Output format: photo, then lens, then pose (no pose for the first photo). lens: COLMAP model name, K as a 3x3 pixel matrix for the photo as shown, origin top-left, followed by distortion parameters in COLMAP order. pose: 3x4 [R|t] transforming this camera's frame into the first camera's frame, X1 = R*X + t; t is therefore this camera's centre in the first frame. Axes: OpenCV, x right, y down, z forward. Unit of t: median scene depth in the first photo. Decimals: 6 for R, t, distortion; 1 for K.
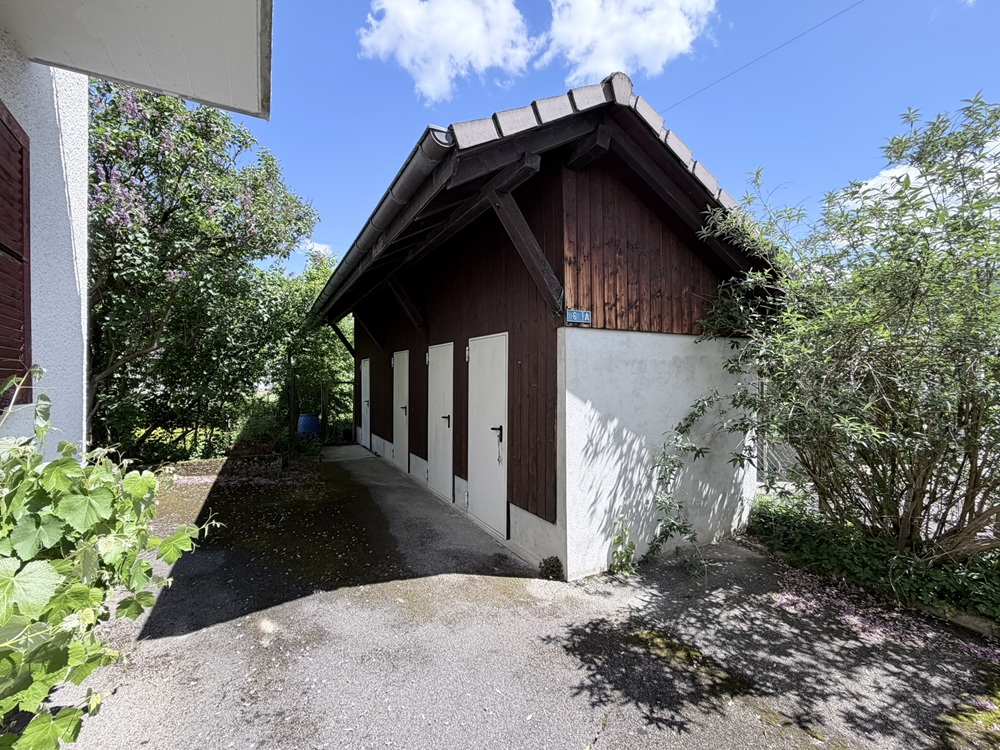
lens RADIAL K [[437.2, 0, 501.6], [0, 437.2, 379.3], [0, 0, 1]] dist [0.001794, 0.000162]
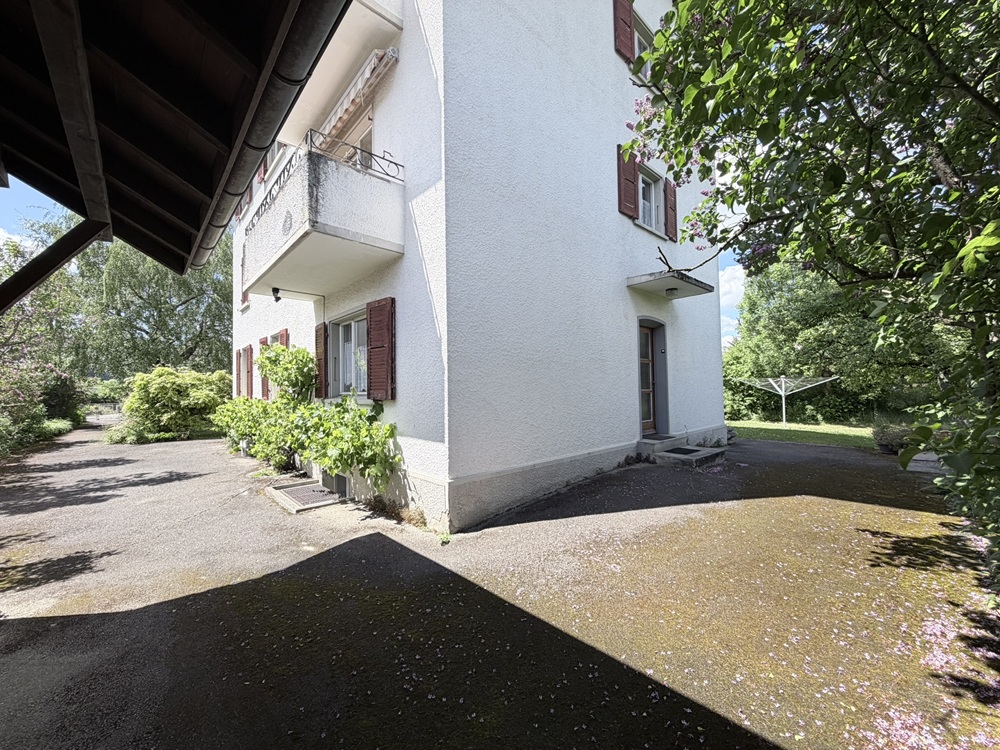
lens RADIAL K [[404.9, 0, 499.5], [0, 404.9, 379.3], [0, 0, 1]] dist [-0.004946, -0.000042]
pose [[-0.972702, 0.002114, -0.232048, -0.783939], [0.008213, 0.999646, -0.025322, 0.001266], [0.231912, -0.026537, -0.972375, 2.338575]]
